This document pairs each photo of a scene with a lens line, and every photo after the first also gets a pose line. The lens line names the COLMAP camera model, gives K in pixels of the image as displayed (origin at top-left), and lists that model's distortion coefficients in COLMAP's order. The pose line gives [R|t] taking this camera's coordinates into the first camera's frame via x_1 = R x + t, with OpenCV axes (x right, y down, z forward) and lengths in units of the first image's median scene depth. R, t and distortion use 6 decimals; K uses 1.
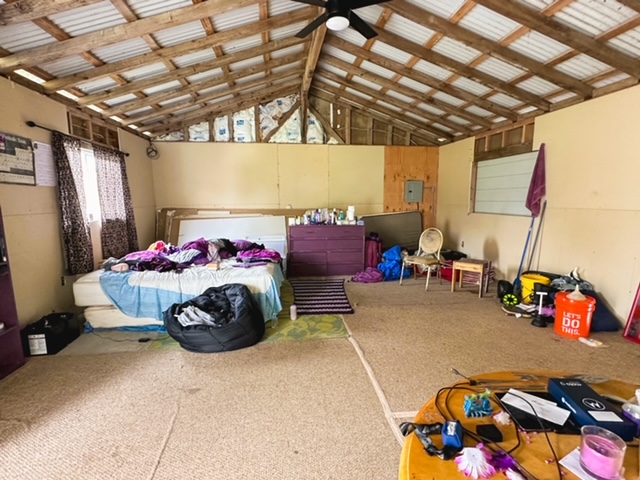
lens RADIAL K [[312.2, 0, 320.0], [0, 312.2, 240.0], [0, 0, 1]] dist [-0.003399, -0.001011]
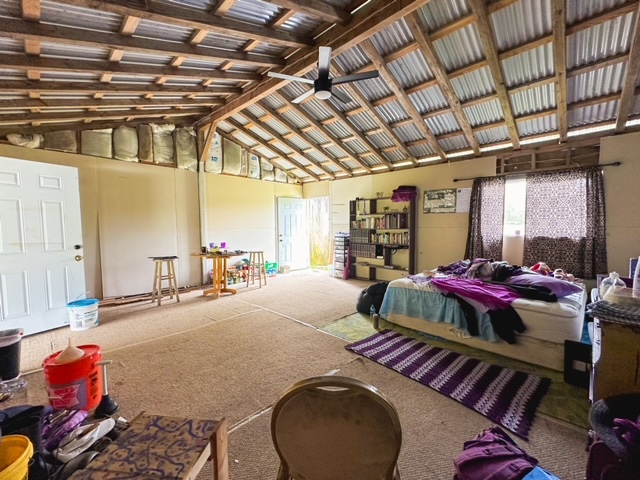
lens RADIAL K [[267.3, 0, 320.0], [0, 267.3, 240.0], [0, 0, 1]] dist [-0.001229, -0.000288]
pose [[-0.787247, 0.025517, -0.616109, 0.364101], [-0.083801, 0.985447, 0.147892, -0.093138], [0.610917, 0.168058, -0.773652, 0.902519]]
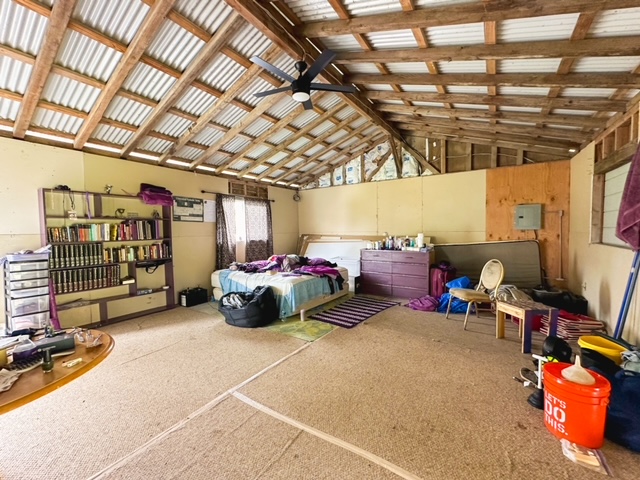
lens RADIAL K [[267.3, 0, 320.0], [0, 267.3, 240.0], [0, 0, 1]] dist [-0.001229, -0.000288]
pose [[0.753259, 0.021208, -0.657382, 0.392376], [-0.077567, 0.995370, -0.056768, -0.010336], [0.653134, 0.093752, 0.751416, 0.110126]]
